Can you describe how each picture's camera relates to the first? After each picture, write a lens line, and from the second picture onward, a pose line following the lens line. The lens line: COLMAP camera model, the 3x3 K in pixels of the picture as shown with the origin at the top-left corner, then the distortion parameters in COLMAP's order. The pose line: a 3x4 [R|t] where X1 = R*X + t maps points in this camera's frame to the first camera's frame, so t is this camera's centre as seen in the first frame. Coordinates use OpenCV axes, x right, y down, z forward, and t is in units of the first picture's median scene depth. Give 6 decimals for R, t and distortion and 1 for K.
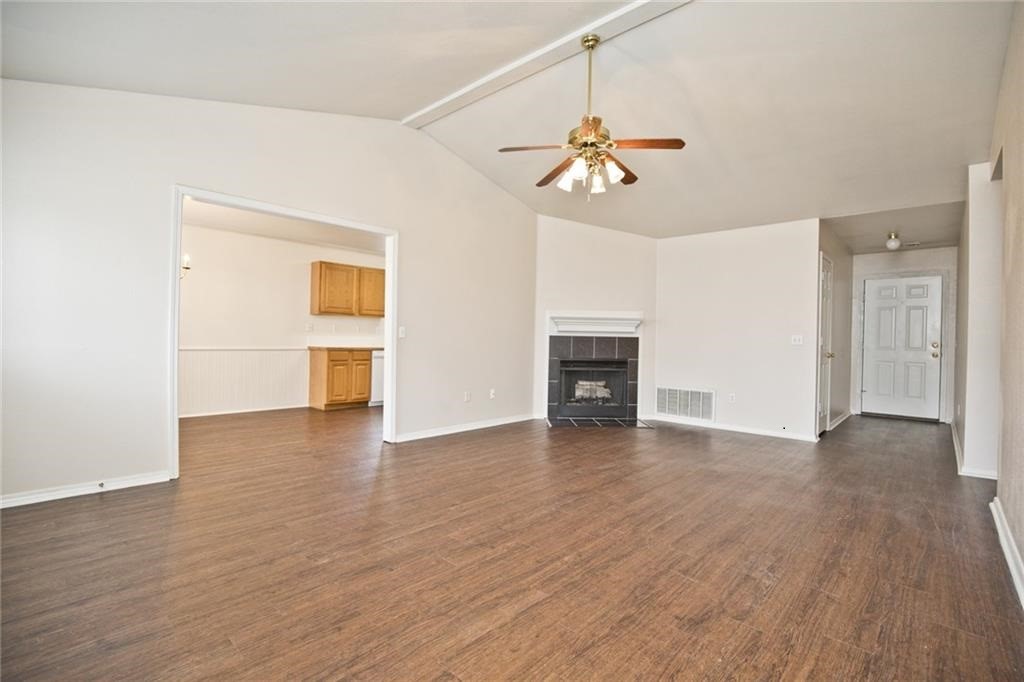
lens RADIAL K [[473.1, 0, 521.5], [0, 473.1, 343.8], [0, 0, 1]] dist [-0.028854, 0.000018]
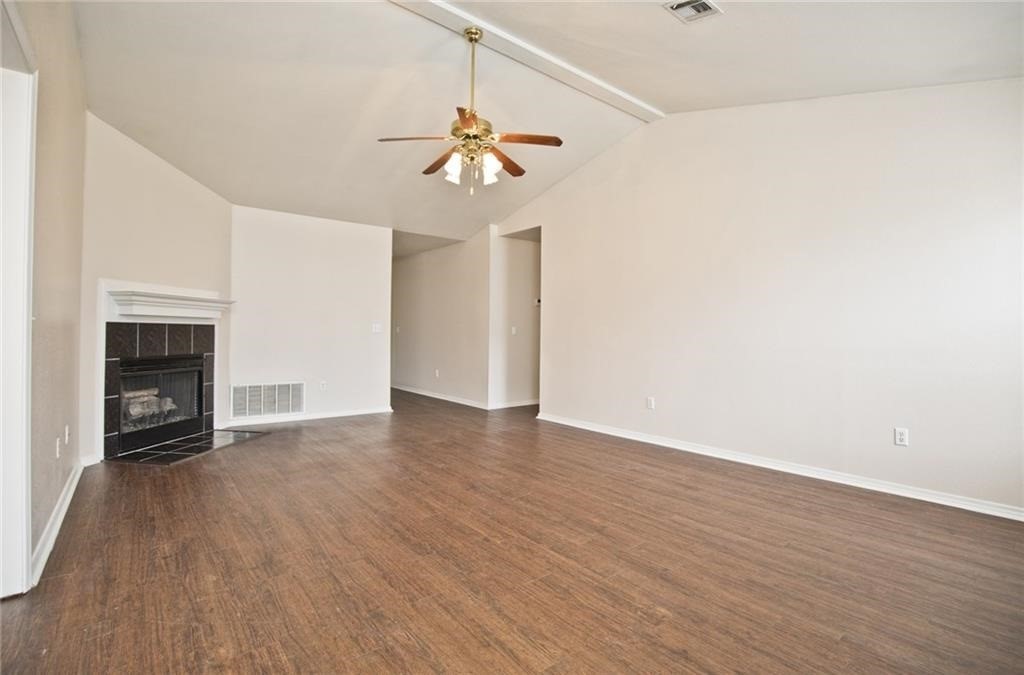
lens RADIAL K [[473.1, 0, 517.2], [0, 473.1, 335.6], [0, 0, 1]] dist [-0.028854, 0.000018]
pose [[0.151693, -0.019858, 0.988228, -0.477456], [0.001711, 0.999802, 0.019828, -0.011622], [-0.988426, -0.001317, 0.151696, 0.429203]]
